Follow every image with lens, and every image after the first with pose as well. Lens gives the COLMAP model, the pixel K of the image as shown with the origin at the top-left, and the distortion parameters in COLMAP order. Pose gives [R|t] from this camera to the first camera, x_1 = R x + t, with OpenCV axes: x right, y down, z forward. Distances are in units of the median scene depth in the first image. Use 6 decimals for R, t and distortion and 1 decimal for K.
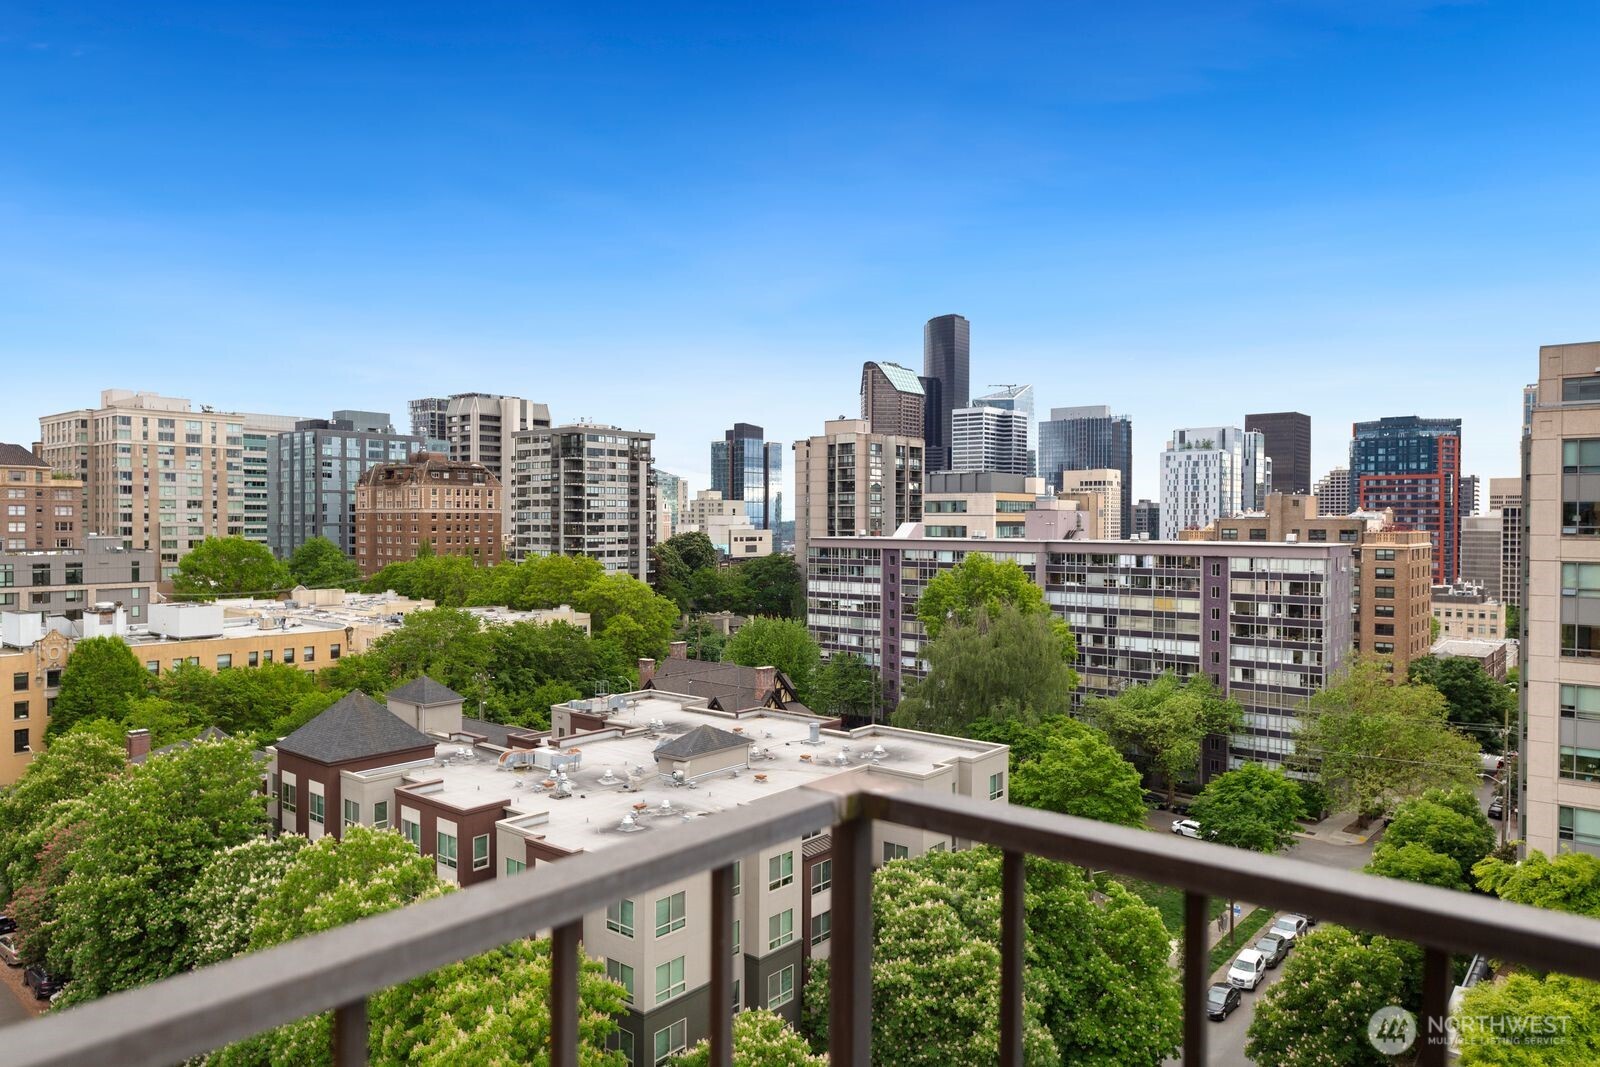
lens RADIAL K [[1049.6, 0, 801.0], [0, 1049.6, 533.6], [0, 0, 1]] dist [0.003111, -0.002270]
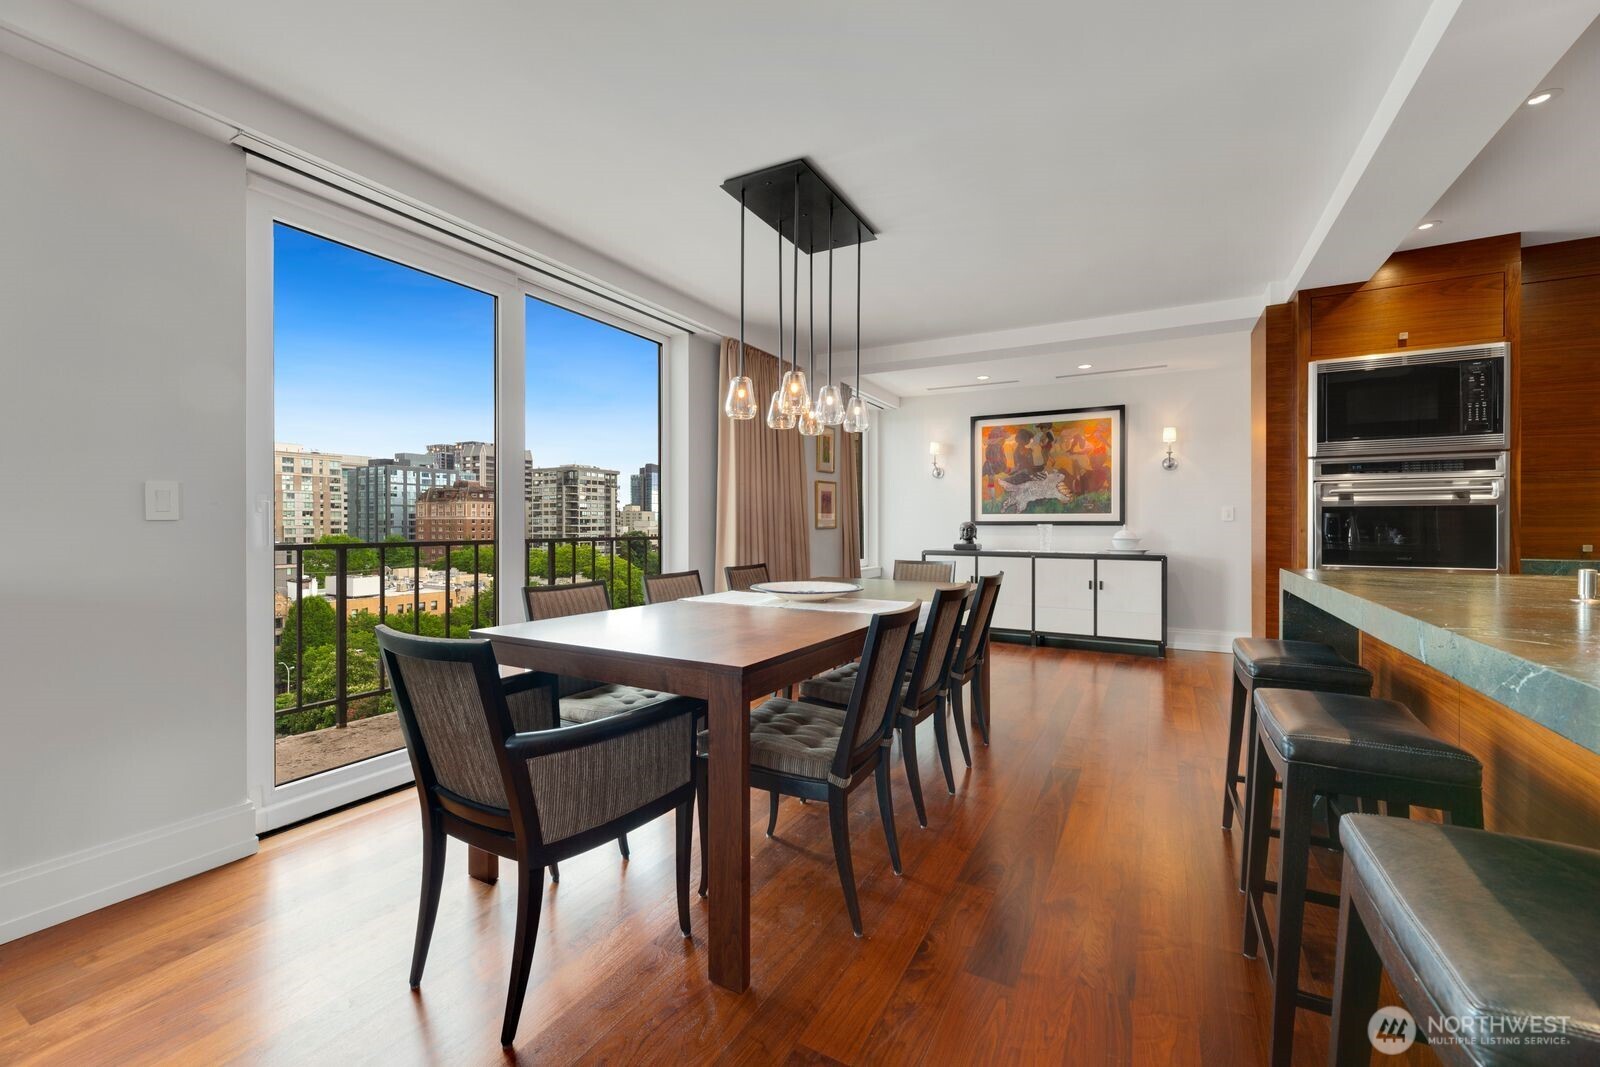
lens RADIAL K [[652.9, 0, 794.6], [0, 652.9, 528.4], [0, 0, 1]] dist [0.000151, 0.000715]
pose [[0.983013, -0.003304, 0.183505, -0.058600], [0.004339, 0.999977, -0.005239, 0.001302], [-0.183483, 0.005946, 0.983005, -0.058413]]
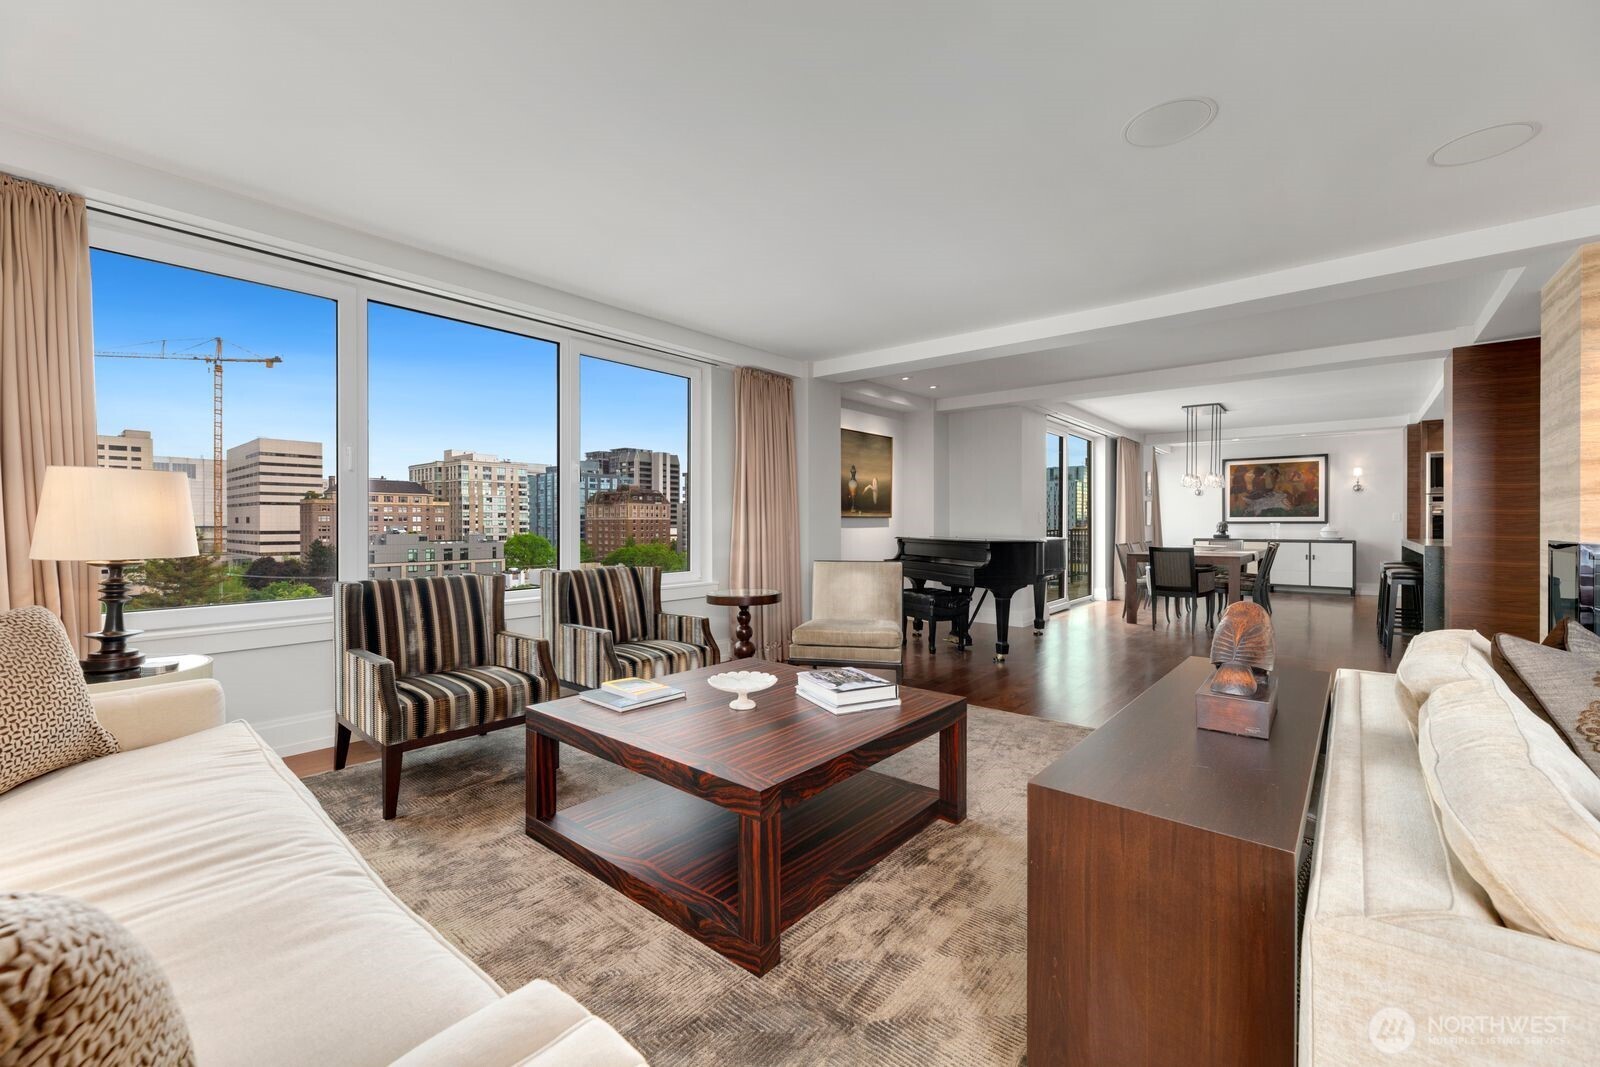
lens RADIAL K [[652.9, 0, 789.6], [0, 652.9, 534.0], [0, 0, 1]] dist [0.000151, 0.000715]
pose [[0.999839, -0.003109, -0.017698, -0.078378], [0.003164, 0.999990, 0.003081, 0.001566], [0.017689, -0.003137, 0.999839, -0.082331]]
